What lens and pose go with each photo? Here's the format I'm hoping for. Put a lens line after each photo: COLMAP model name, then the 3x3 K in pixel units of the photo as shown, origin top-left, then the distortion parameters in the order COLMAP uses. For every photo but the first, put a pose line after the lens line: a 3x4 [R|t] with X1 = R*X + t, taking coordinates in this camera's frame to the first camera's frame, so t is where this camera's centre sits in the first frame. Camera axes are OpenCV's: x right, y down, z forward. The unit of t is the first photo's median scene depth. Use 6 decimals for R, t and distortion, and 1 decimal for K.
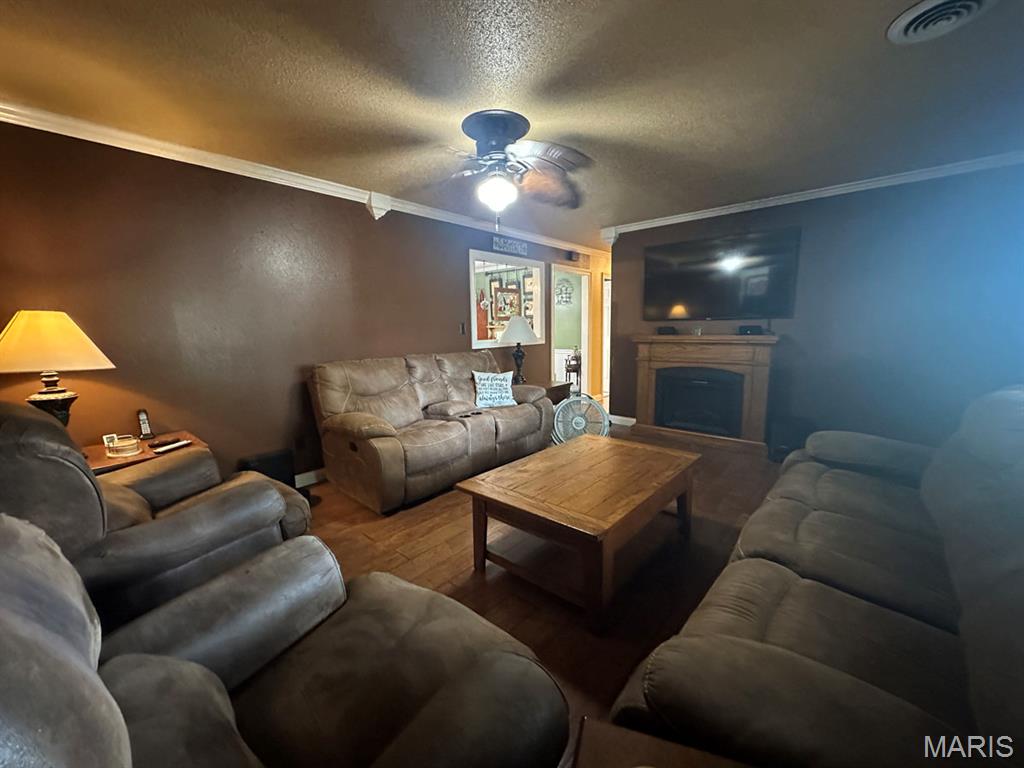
lens RADIAL K [[409.1, 0, 512.0], [0, 409.1, 384.0], [0, 0, 1]] dist [-0.000478, 0.000362]
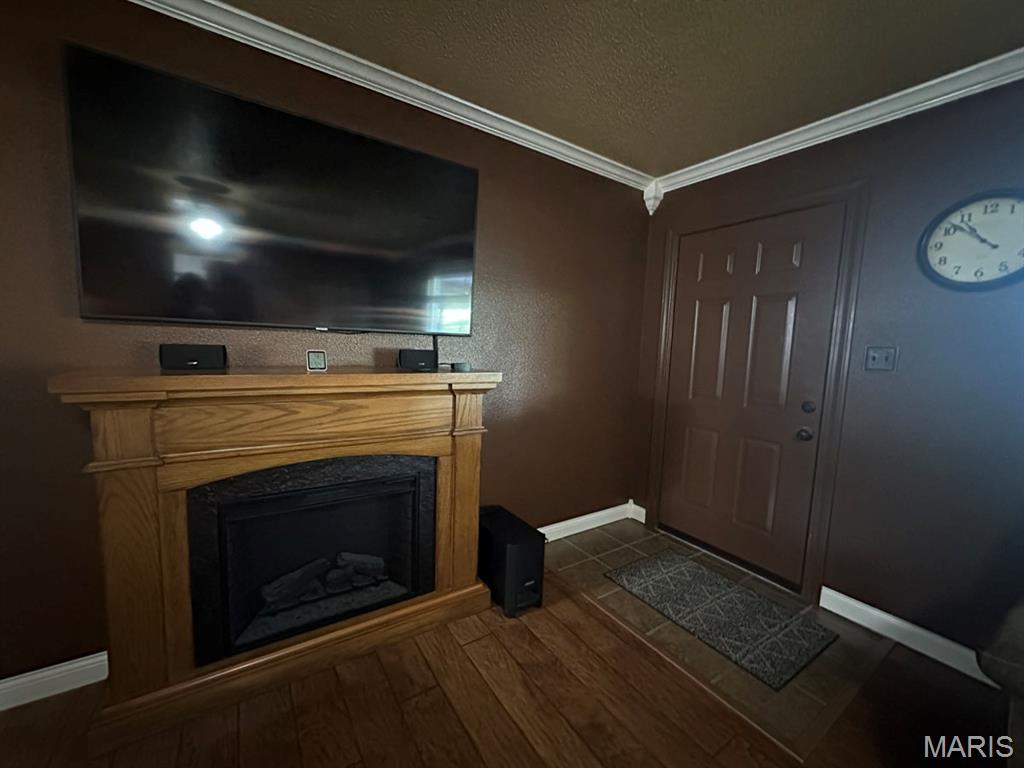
lens RADIAL K [[409.1, 0, 512.0], [0, 409.1, 384.0], [0, 0, 1]] dist [-0.000478, 0.000362]
pose [[0.249892, -0.065105, 0.966082, 0.156622], [0.098928, 0.994232, 0.041413, -0.115673], [-0.963207, 0.085223, 0.254892, 0.808579]]
